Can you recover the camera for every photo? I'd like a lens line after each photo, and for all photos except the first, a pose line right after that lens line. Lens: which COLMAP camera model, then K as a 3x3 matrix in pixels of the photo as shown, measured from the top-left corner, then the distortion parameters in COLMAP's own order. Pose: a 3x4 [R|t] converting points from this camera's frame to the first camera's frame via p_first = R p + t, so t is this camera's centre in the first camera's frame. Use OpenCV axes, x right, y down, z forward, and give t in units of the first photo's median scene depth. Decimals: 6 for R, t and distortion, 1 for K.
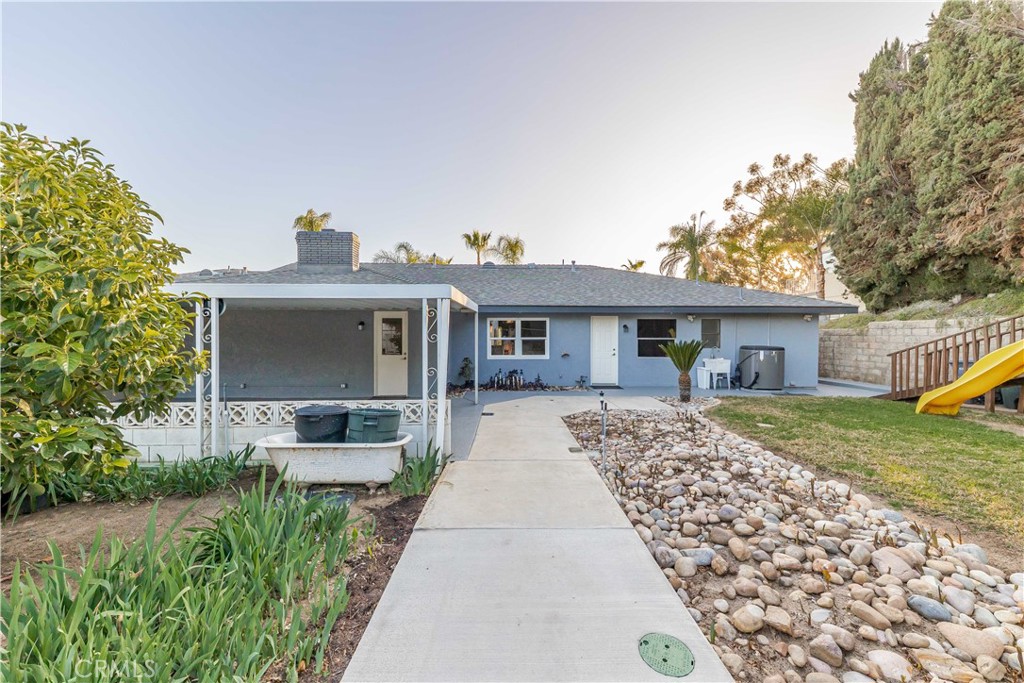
lens RADIAL K [[382.2, 0, 511.4], [0, 382.2, 335.9], [0, 0, 1]] dist [0.003870, 0.000356]
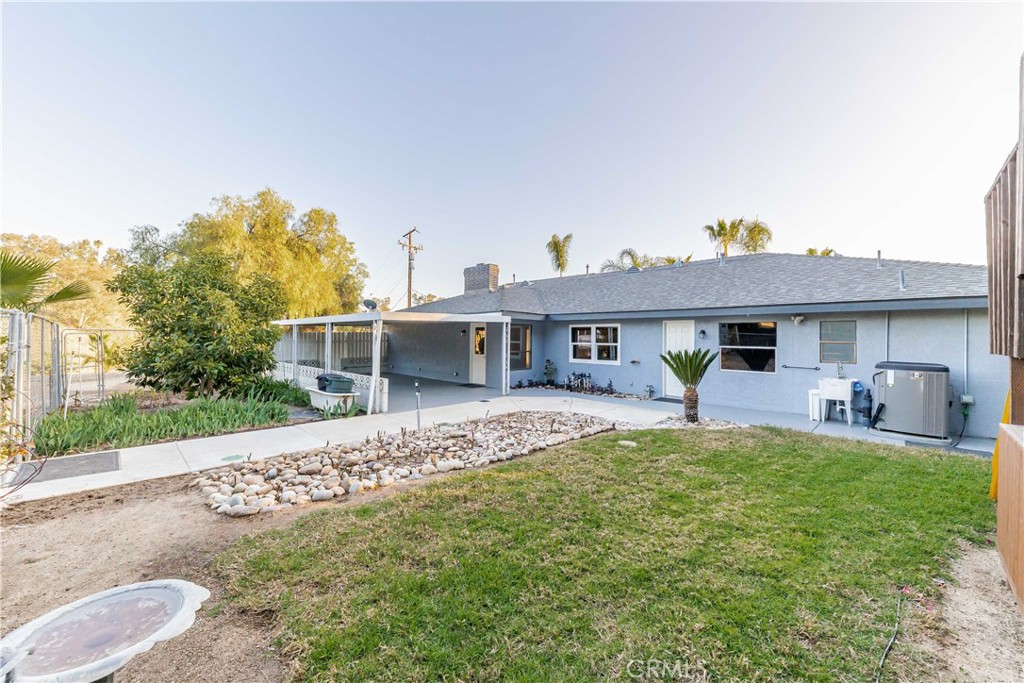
lens RADIAL K [[410.5, 0, 509.8], [0, 410.5, 334.2], [0, 0, 1]] dist [0.011480, -0.005422]
pose [[0.666532, -0.000332, -0.745477, 0.702286], [-0.009623, 0.999913, -0.009050, -0.007772], [0.745415, 0.013206, 0.666470, 0.078324]]
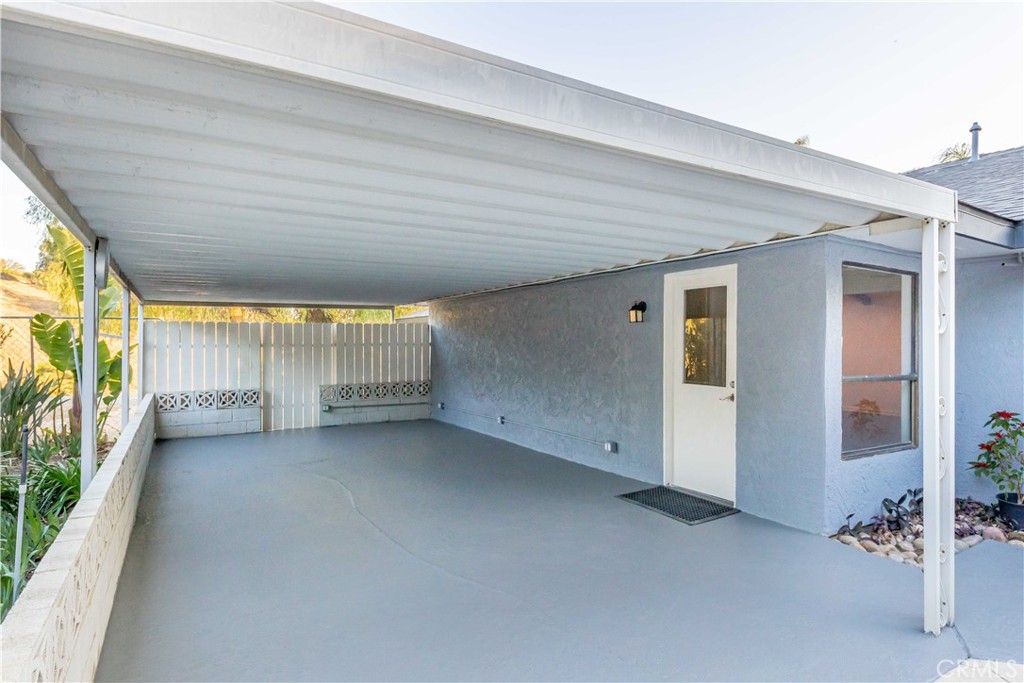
lens RADIAL K [[528.7, 0, 507.8], [0, 528.7, 339.0], [0, 0, 1]] dist [-0.023642, -0.000187]
pose [[0.472247, -0.009911, -0.881410, 0.043328], [-0.004006, 0.999902, -0.013390, 0.009457], [0.881457, 0.009854, 0.472161, 0.476073]]
